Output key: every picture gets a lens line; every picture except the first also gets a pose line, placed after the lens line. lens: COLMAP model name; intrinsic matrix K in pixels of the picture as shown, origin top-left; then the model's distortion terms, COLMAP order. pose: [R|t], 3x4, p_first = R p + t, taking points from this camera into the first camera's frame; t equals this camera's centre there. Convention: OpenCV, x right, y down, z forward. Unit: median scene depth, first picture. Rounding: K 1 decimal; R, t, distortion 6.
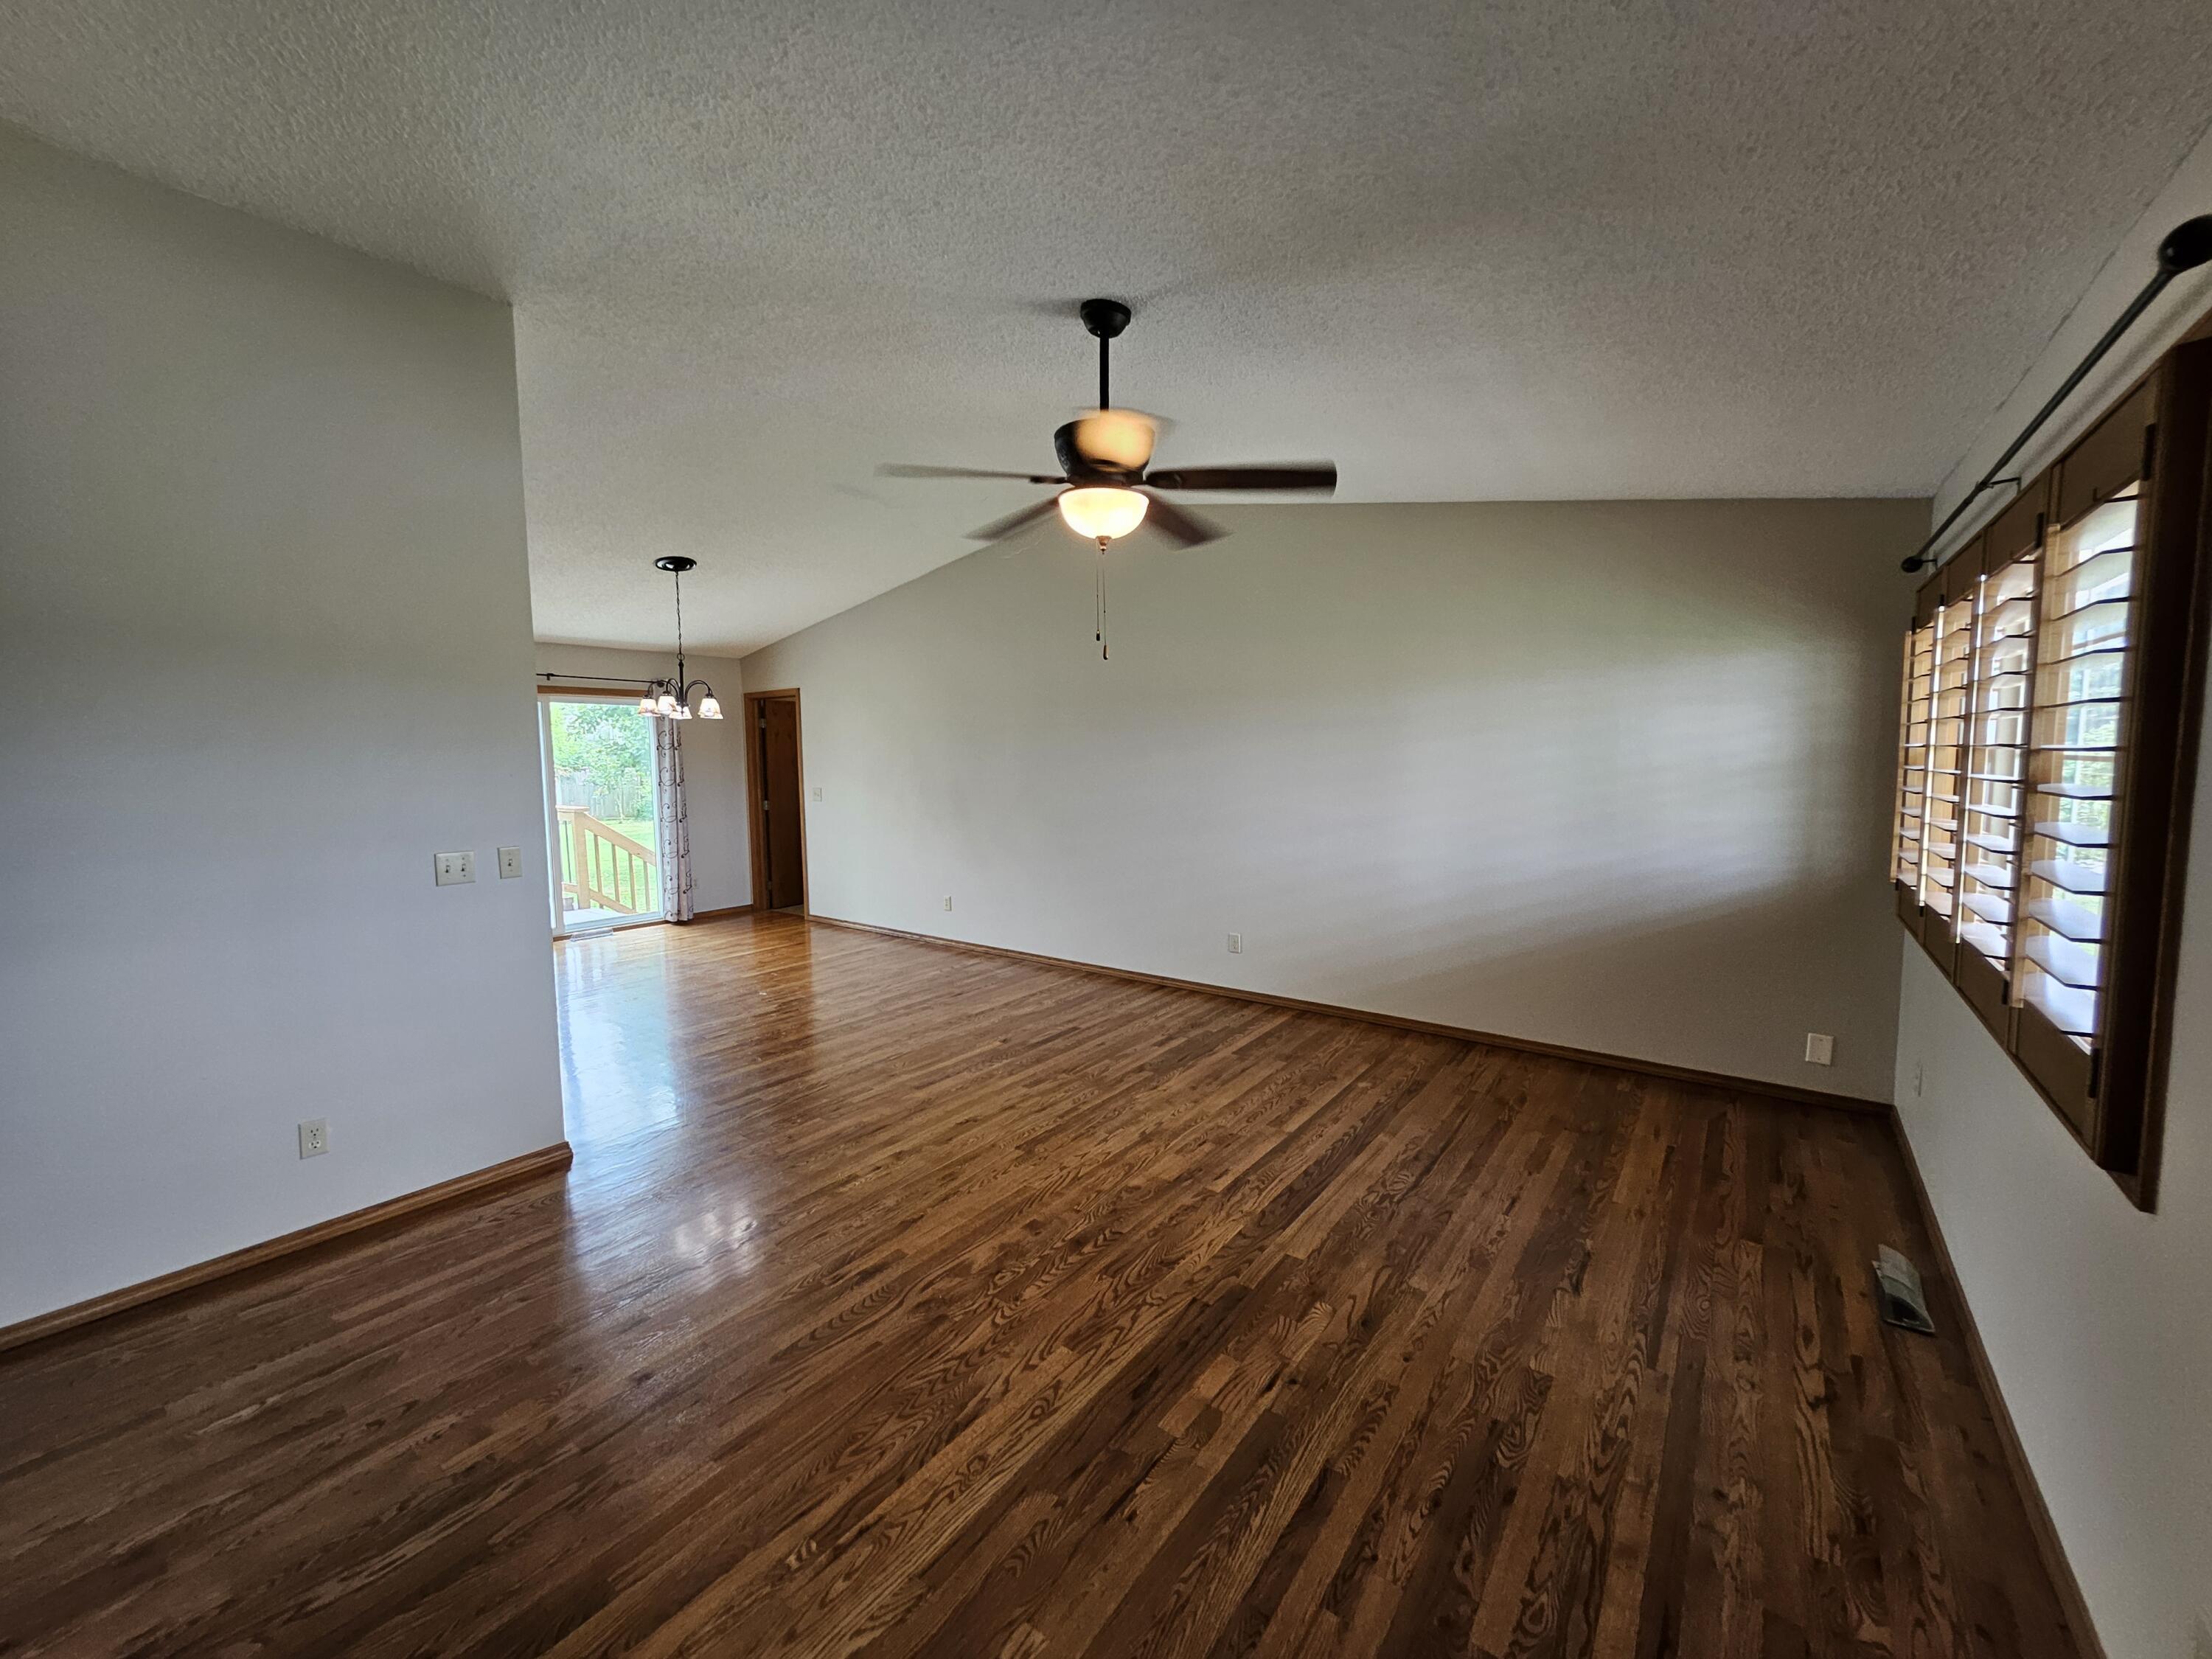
lens RADIAL K [[864.5, 0, 1099.3], [0, 864.5, 828.0], [0, 0, 1]] dist [-0.001588, -0.001118]
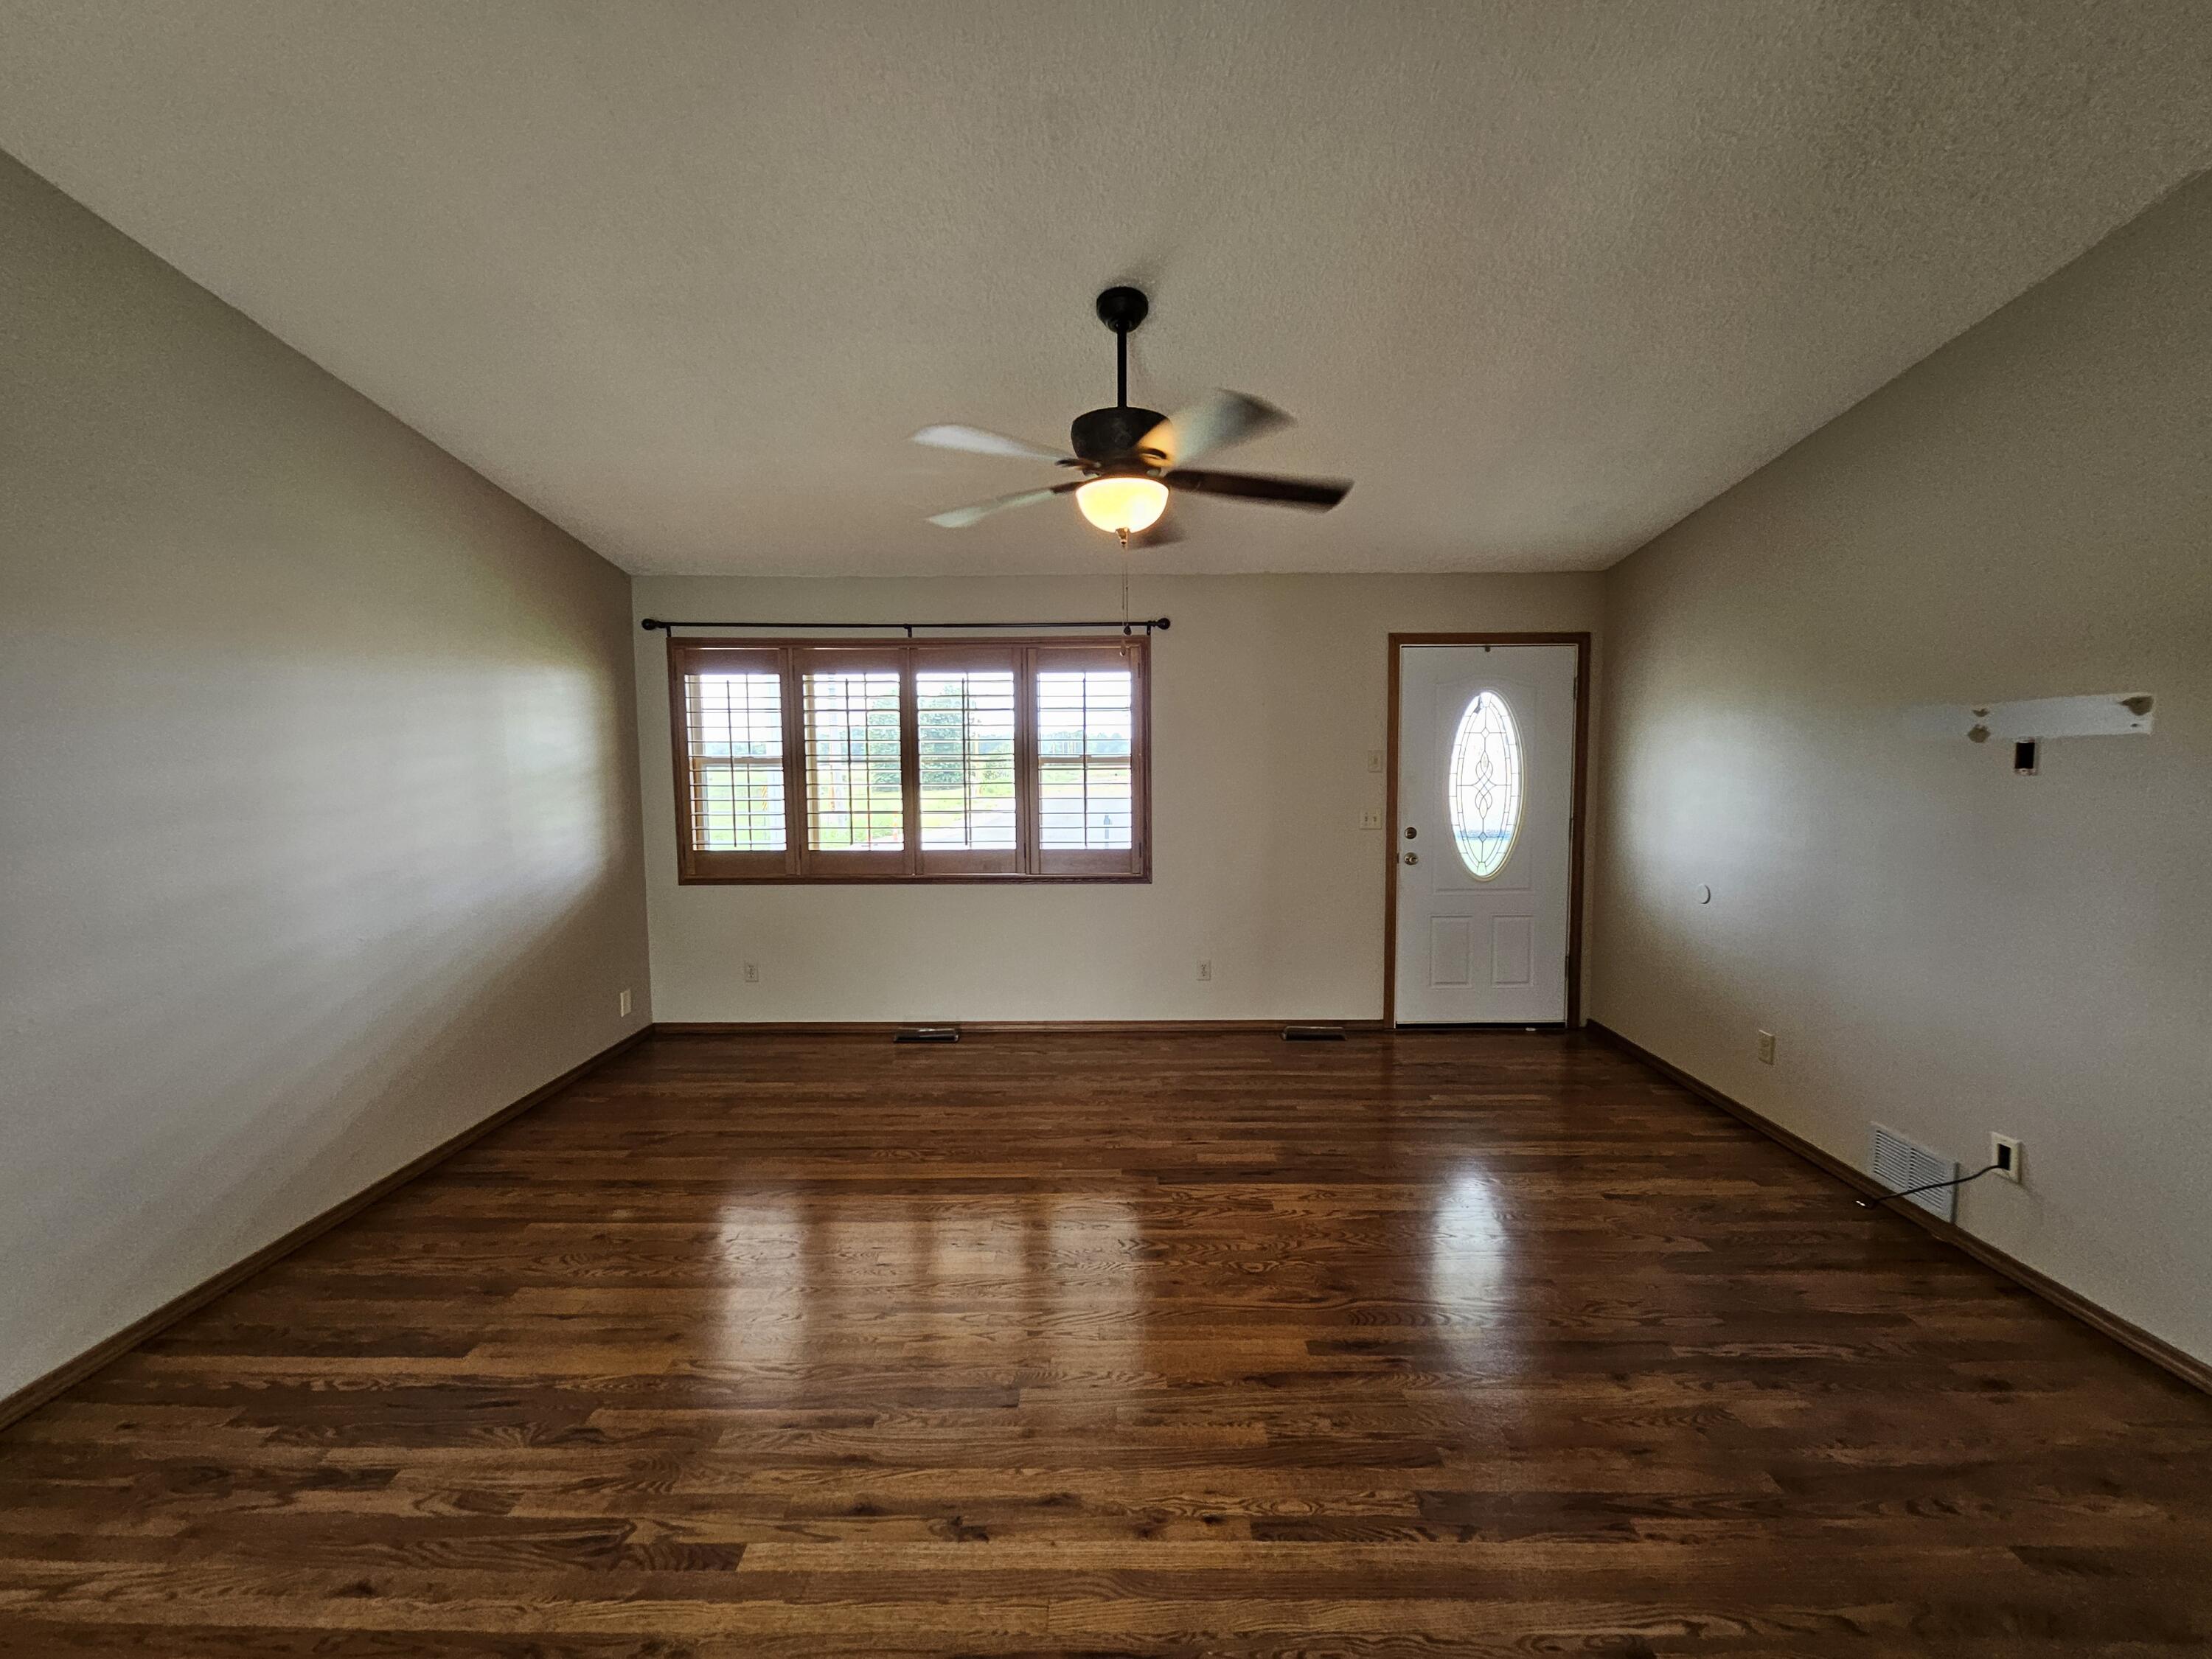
lens RADIAL K [[864.5, 0, 1101.7], [0, 864.5, 823.8], [0, 0, 1]] dist [-0.001588, -0.001118]
pose [[-0.595956, -0.048230, 0.801568, -0.758810], [0.081511, 0.989406, 0.120134, -0.124757], [-0.798870, 0.136931, -0.585711, 1.593926]]
